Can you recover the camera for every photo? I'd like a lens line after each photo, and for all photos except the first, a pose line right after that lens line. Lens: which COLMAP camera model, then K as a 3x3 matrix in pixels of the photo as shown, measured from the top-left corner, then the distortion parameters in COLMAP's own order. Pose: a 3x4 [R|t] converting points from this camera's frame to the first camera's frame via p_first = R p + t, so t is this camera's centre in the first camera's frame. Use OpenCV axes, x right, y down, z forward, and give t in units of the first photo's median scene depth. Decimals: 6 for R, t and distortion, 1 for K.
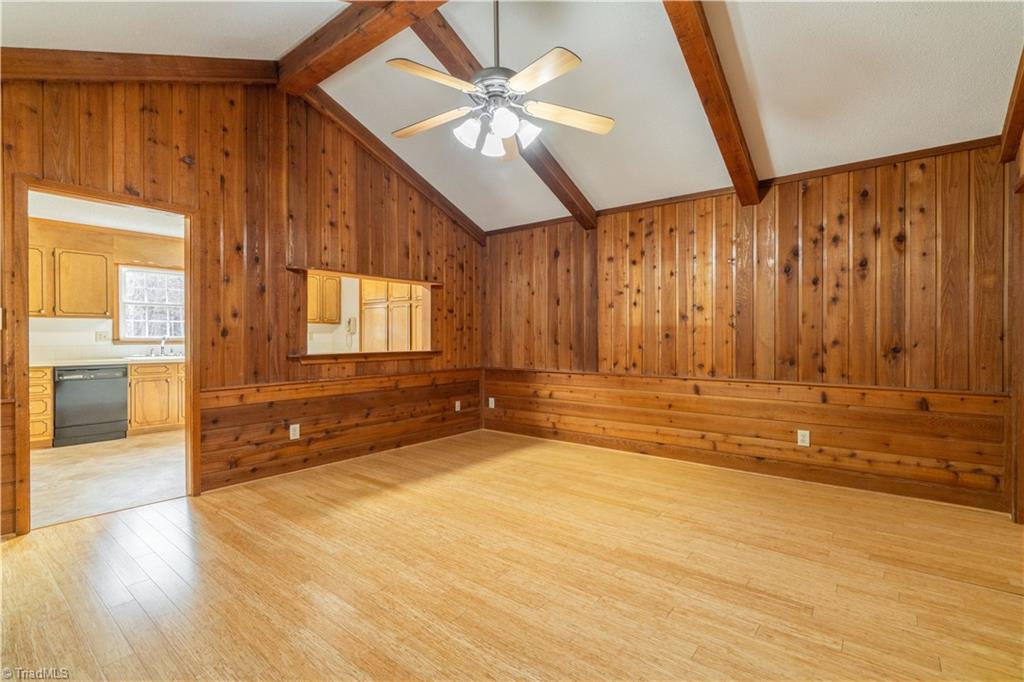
lens RADIAL K [[511.9, 0, 400.7], [0, 511.9, 341.4], [0, 0, 1]] dist [-0.008176, -0.000584]
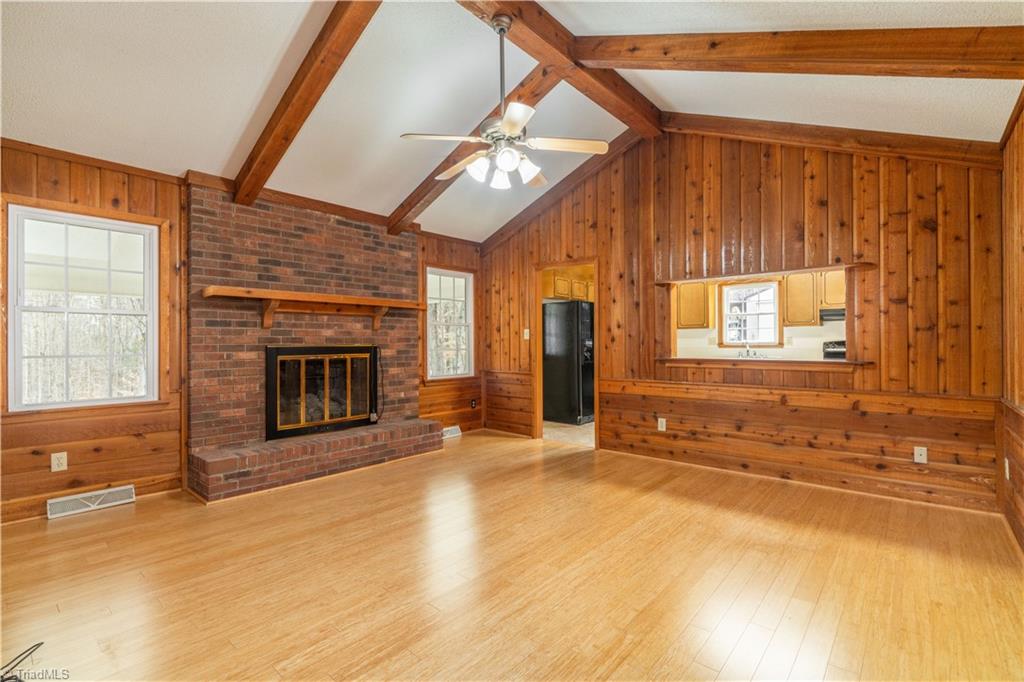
lens RADIAL K [[422.3, 0, 505.5], [0, 422.3, 340.7], [0, 0, 1]] dist [-0.005607, 0.000016]
pose [[0.060191, -0.004644, -0.998176, 0.778904], [-0.002978, 0.999984, -0.004832, -0.007036], [0.998182, 0.003263, 0.060176, 0.637001]]
